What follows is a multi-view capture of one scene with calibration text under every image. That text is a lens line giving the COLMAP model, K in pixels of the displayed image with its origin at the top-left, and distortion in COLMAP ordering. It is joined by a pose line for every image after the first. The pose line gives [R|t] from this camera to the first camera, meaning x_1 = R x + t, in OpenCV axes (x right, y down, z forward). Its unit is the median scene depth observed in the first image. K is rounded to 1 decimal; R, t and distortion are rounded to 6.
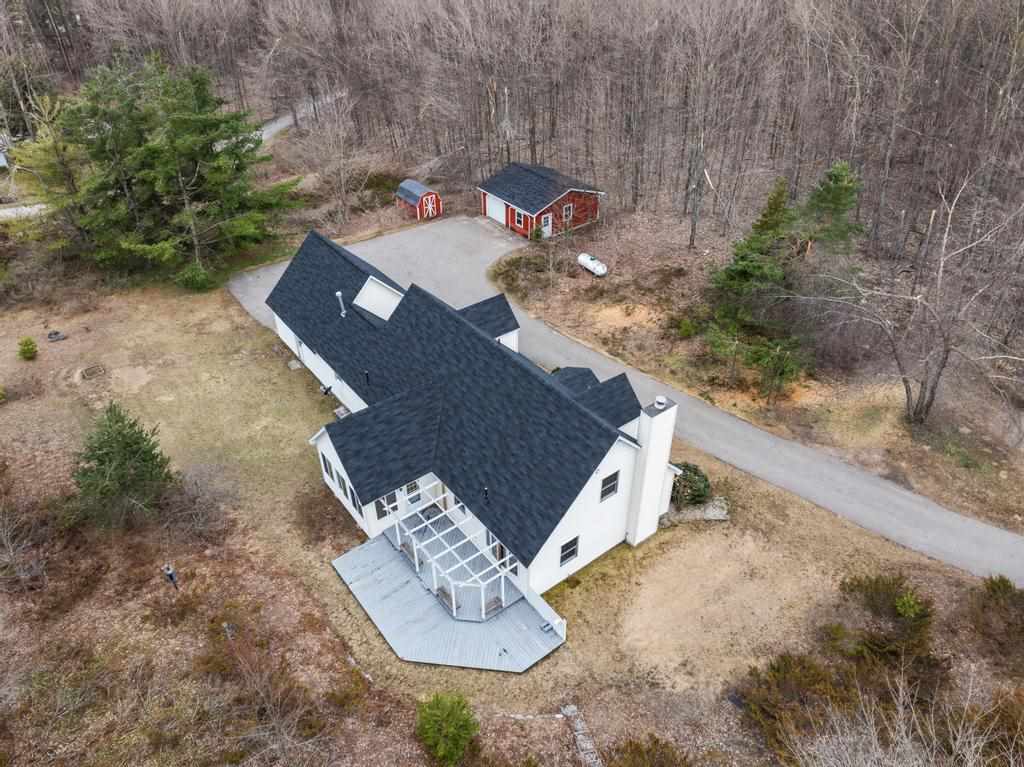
lens RADIAL K [[727.1, 0, 512.4], [0, 727.1, 382.4], [0, 0, 1]] dist [-0.027271, -0.018541]
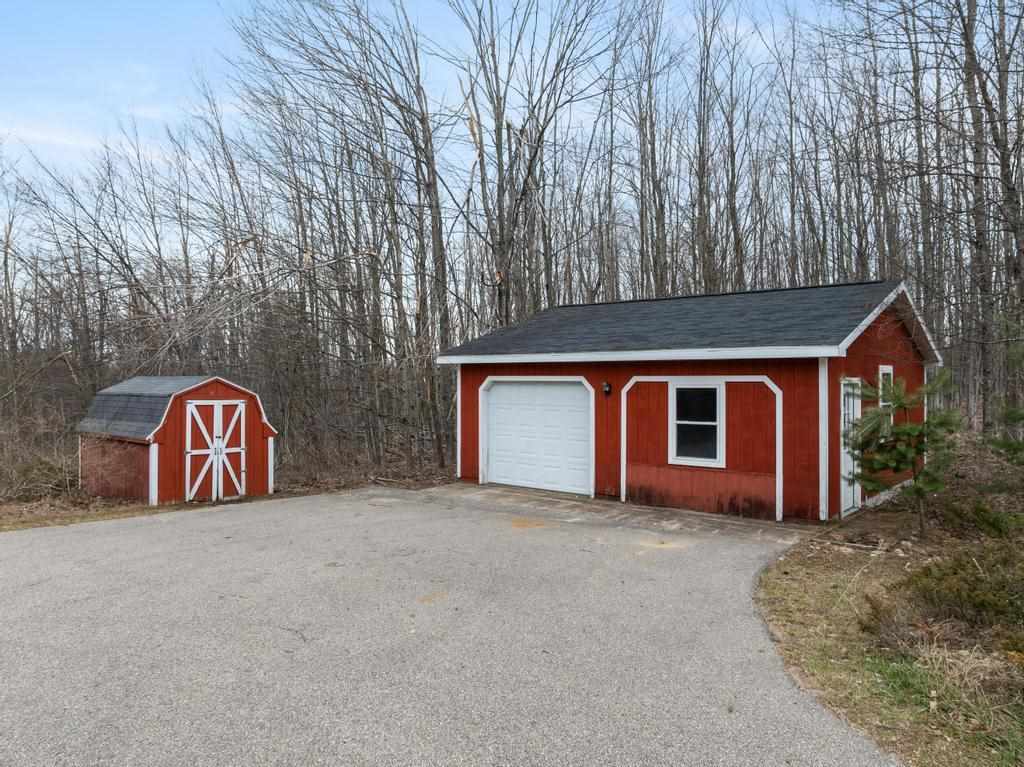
lens RADIAL K [[727.1, 0, 510.9], [0, 727.1, 381.9], [0, 0, 1]] dist [-0.027271, -0.018541]
pose [[0.978741, 0.000033, 0.205100, -0.072620], [0.118804, 0.815061, -0.567064, -0.126353], [-0.167188, 0.579375, 0.797730, 0.808321]]
